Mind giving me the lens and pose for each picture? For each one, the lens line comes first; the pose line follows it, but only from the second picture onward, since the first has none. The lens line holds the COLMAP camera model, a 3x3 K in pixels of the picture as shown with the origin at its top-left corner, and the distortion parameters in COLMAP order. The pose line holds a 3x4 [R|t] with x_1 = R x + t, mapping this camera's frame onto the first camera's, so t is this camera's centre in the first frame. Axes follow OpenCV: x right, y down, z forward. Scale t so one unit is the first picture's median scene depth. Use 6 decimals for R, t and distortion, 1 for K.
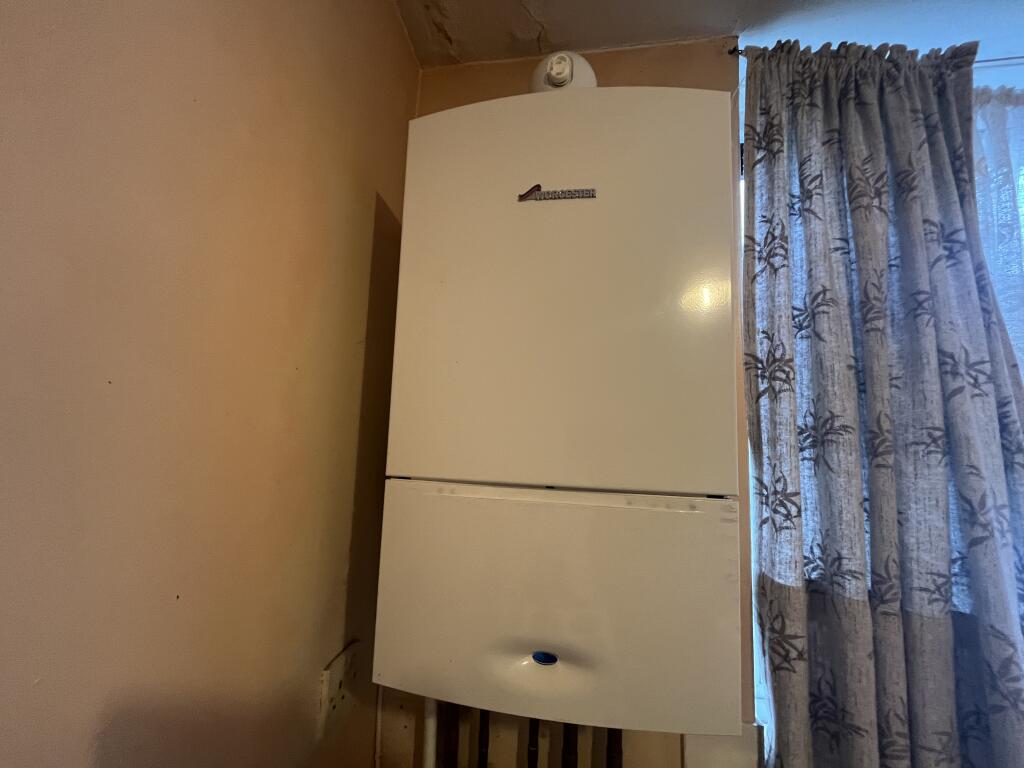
lens RADIAL K [[413.4, 0, 510.9], [0, 413.4, 384.2], [0, 0, 1]] dist [-0.001921, -0.000225]
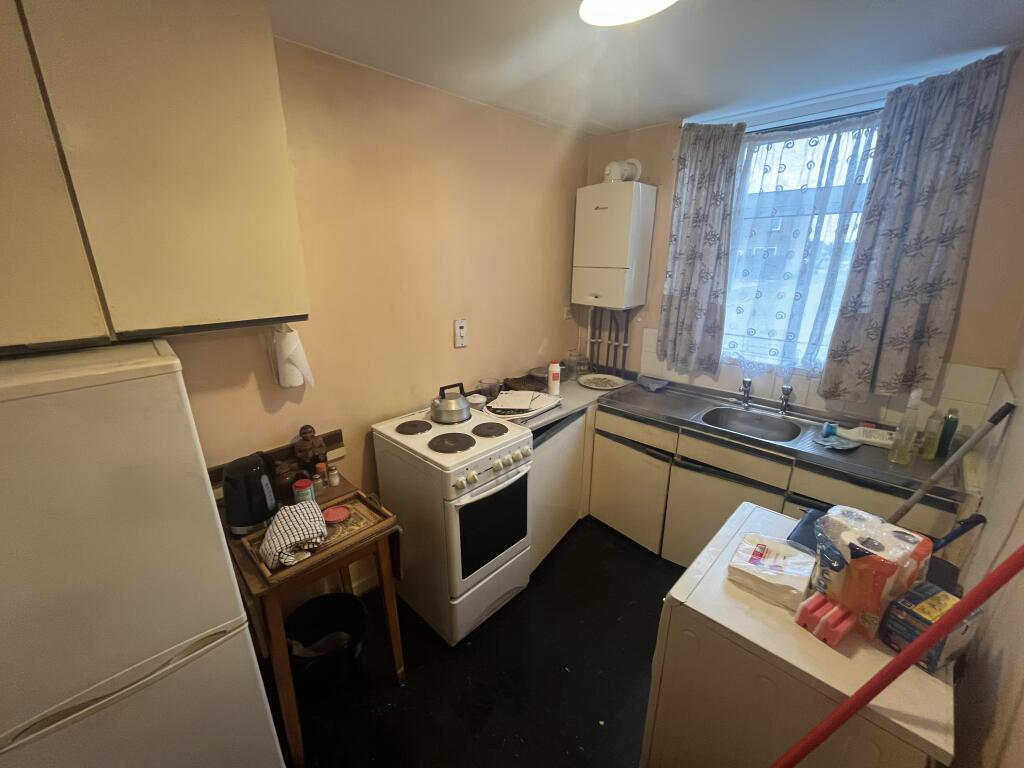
lens RADIAL K [[413.4, 0, 513.2], [0, 413.4, 386.6], [0, 0, 1]] dist [-0.001921, -0.000225]
pose [[0.807965, 0.143057, -0.571600, 2.394974], [0.097252, 0.924399, 0.368822, -0.409935], [0.581149, -0.353585, 0.732969, -4.004886]]
